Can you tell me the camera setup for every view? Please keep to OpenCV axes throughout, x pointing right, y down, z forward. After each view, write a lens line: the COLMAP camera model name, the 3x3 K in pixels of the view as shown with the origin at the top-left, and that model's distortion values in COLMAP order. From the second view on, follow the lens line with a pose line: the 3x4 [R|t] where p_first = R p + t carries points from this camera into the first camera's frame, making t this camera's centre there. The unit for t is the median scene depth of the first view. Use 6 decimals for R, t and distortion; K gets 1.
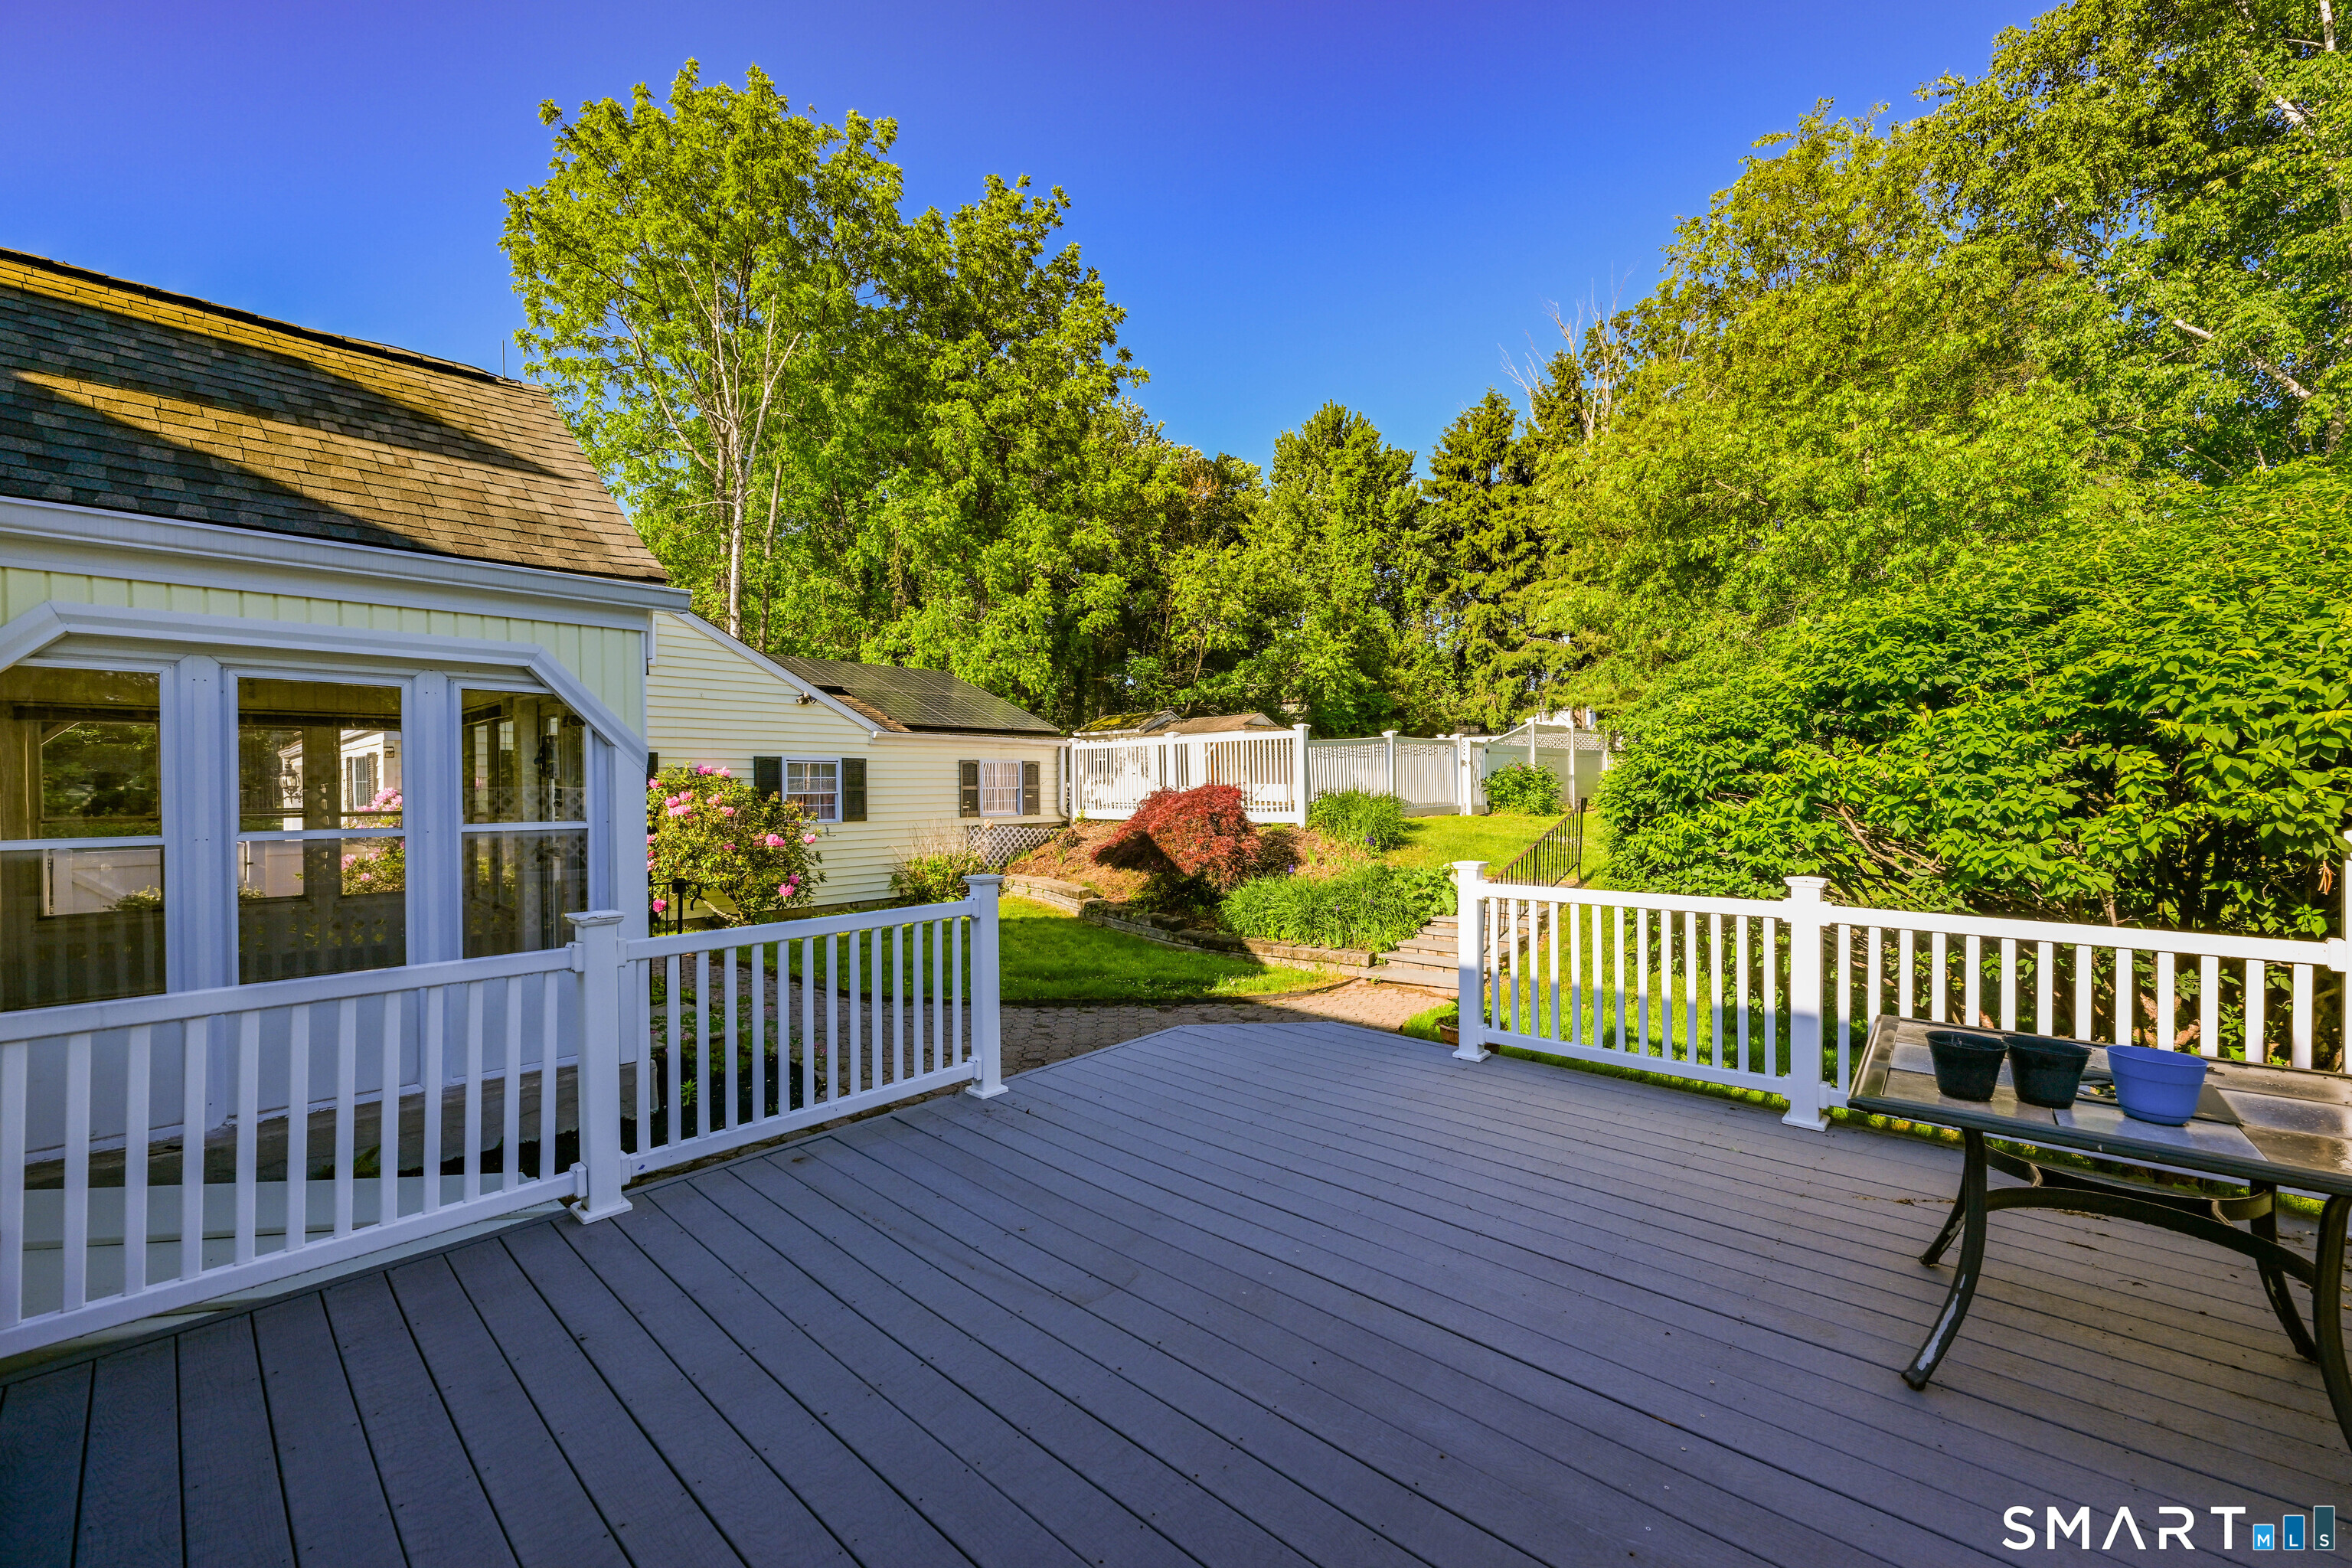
lens RADIAL K [[1000.4, 0, 1170.2], [0, 1000.4, 783.3], [0, 0, 1]] dist [-0.000563, -0.002047]
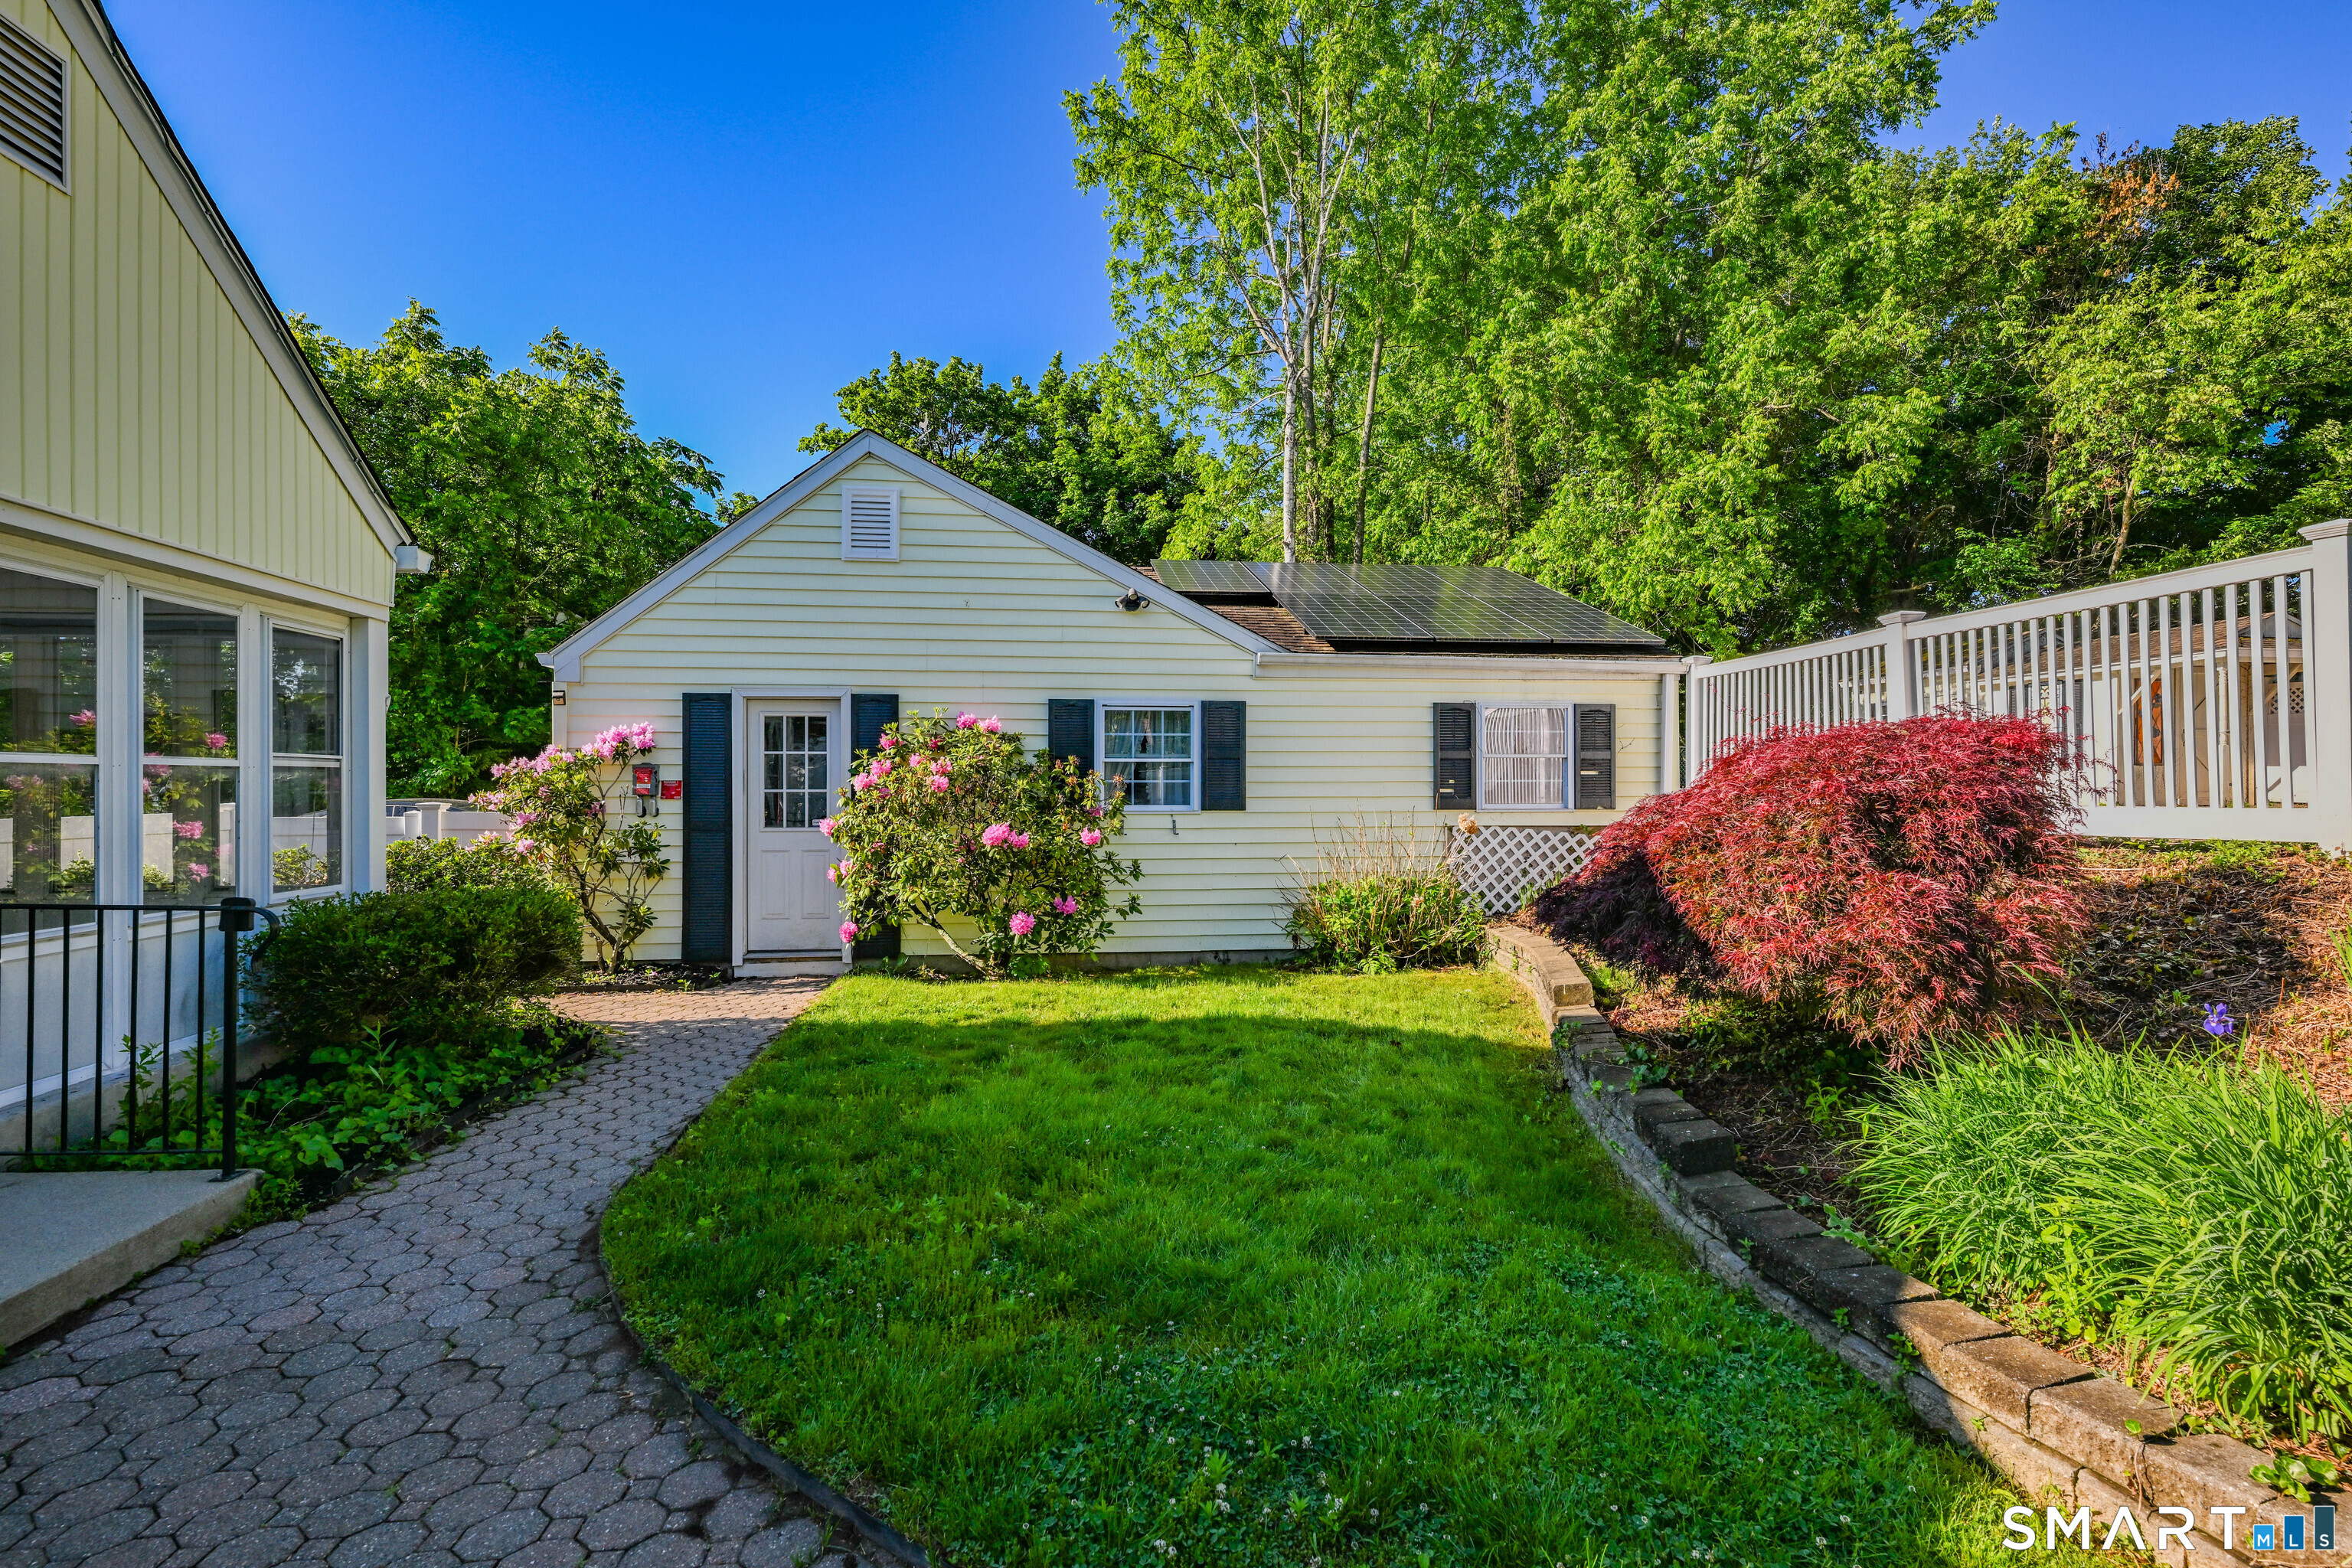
lens RADIAL K [[1114.2, 0, 1166.7], [0, 1114.2, 789.8], [0, 0, 1]] dist [-0.010310, -0.000043]
pose [[0.744104, 0.009124, -0.668002, 0.074307], [-0.008946, 0.999953, 0.003693, 0.020551], [0.668004, 0.003228, 0.744150, 0.428073]]
